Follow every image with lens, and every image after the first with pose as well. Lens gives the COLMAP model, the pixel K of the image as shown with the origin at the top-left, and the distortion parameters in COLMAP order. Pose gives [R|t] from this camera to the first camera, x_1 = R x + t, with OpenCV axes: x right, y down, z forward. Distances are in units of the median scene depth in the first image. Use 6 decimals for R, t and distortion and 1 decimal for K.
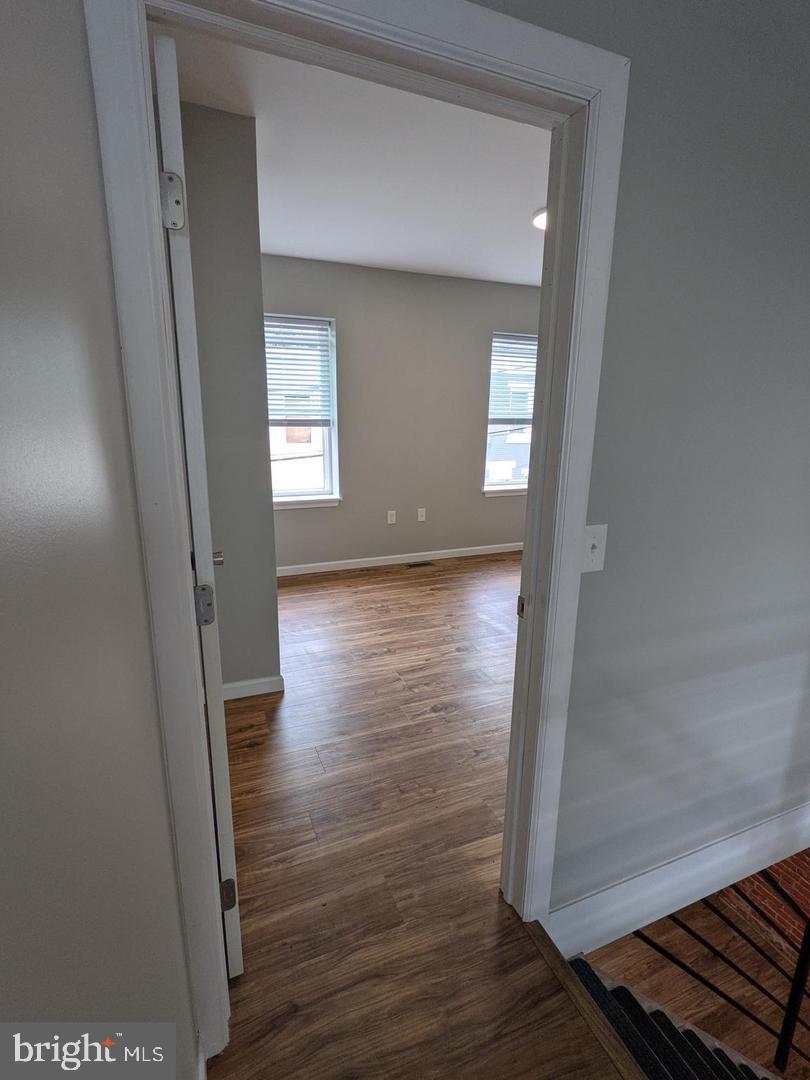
lens RADIAL K [[524.3, 0, 405.9], [0, 524.3, 537.8], [0, 0, 1]] dist [0.002949, -0.000759]
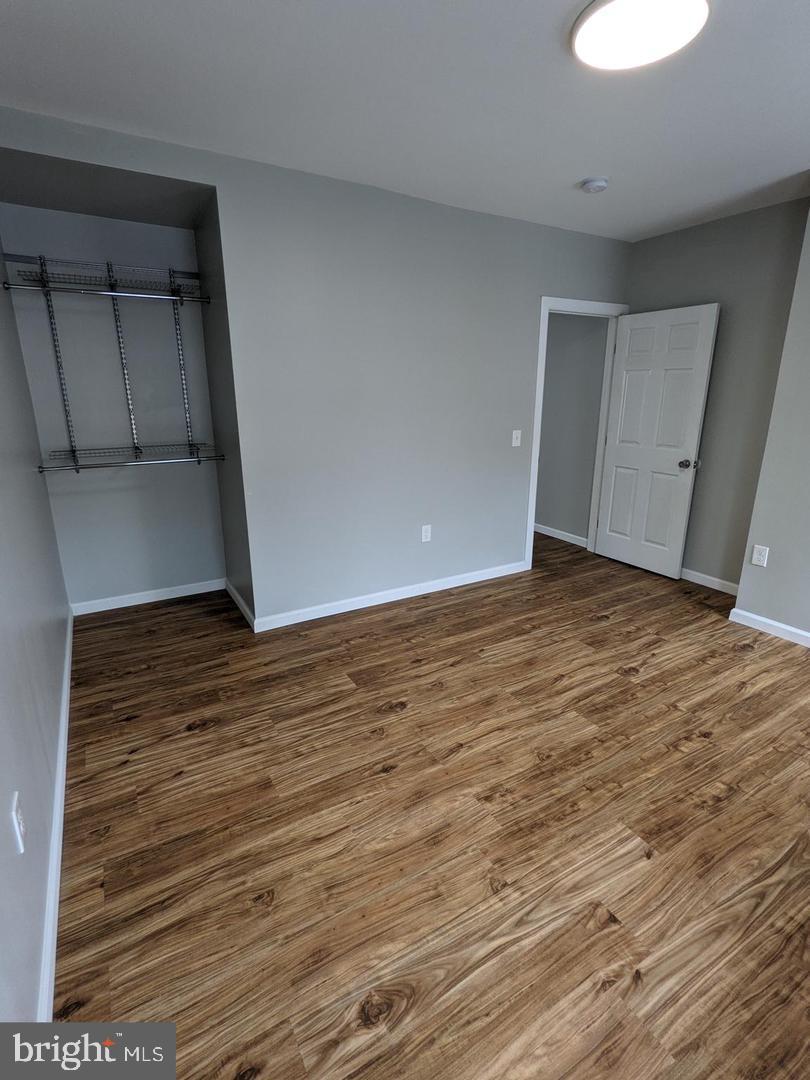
lens RADIAL K [[524.3, 0, 405.9], [0, 524.3, 537.8], [0, 0, 1]] dist [0.002949, -0.000759]
pose [[-0.991008, 0.025207, -0.131411, 0.470008], [-0.043466, 0.868192, 0.494321, -0.315673], [0.126550, 0.495588, -0.859289, 1.269388]]
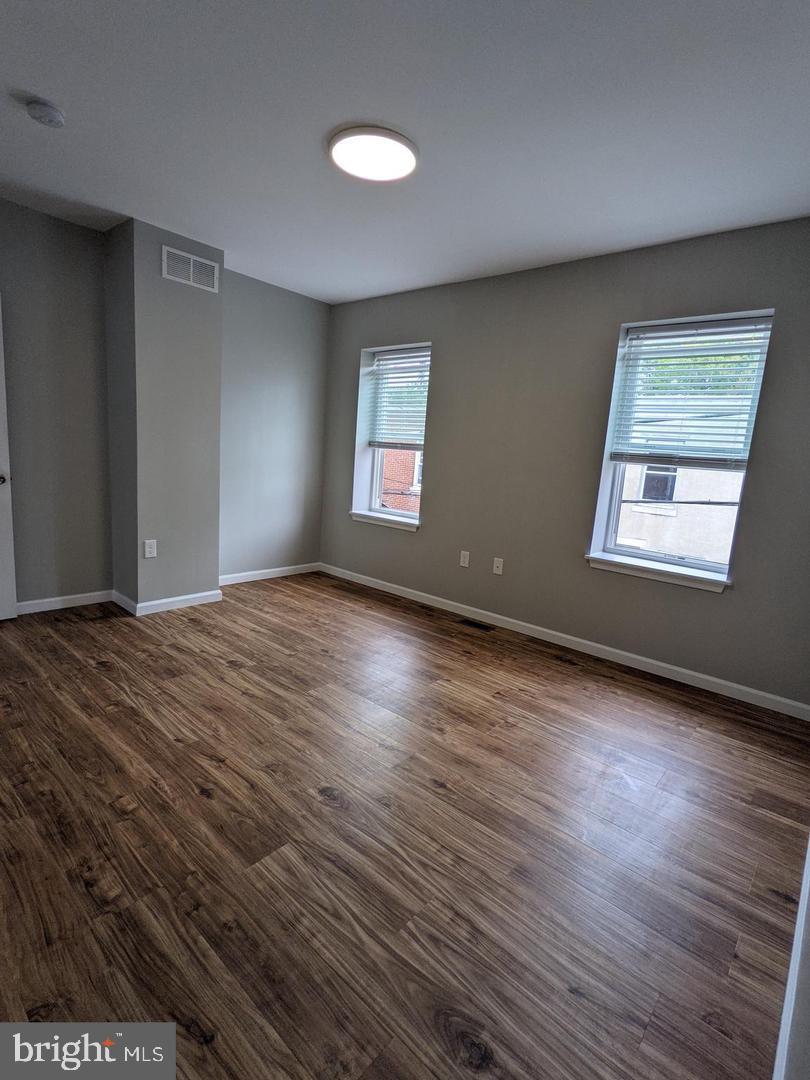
lens RADIAL K [[524.3, 0, 405.9], [0, 524.3, 537.8], [0, 0, 1]] dist [0.002949, -0.000759]
pose [[0.440258, 0.165330, -0.882519, 0.817663], [-0.275806, 0.960282, 0.042308, -0.098919], [0.854461, 0.224778, 0.468370, 0.615966]]
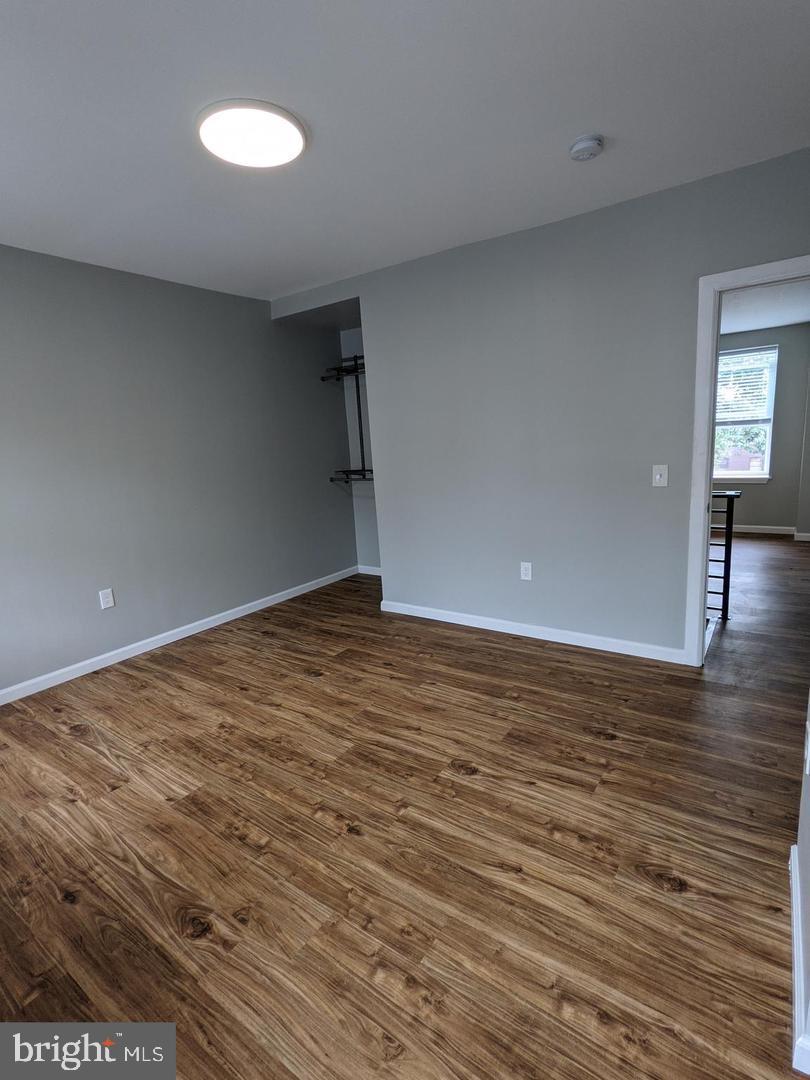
lens RADIAL K [[524.3, 0, 405.9], [0, 524.3, 537.8], [0, 0, 1]] dist [0.002949, -0.000759]
pose [[-0.527828, -0.143027, 0.837222, -0.302667], [0.251378, 0.915252, 0.314839, -0.238941], [-0.811299, 0.376640, -0.447142, 1.000893]]
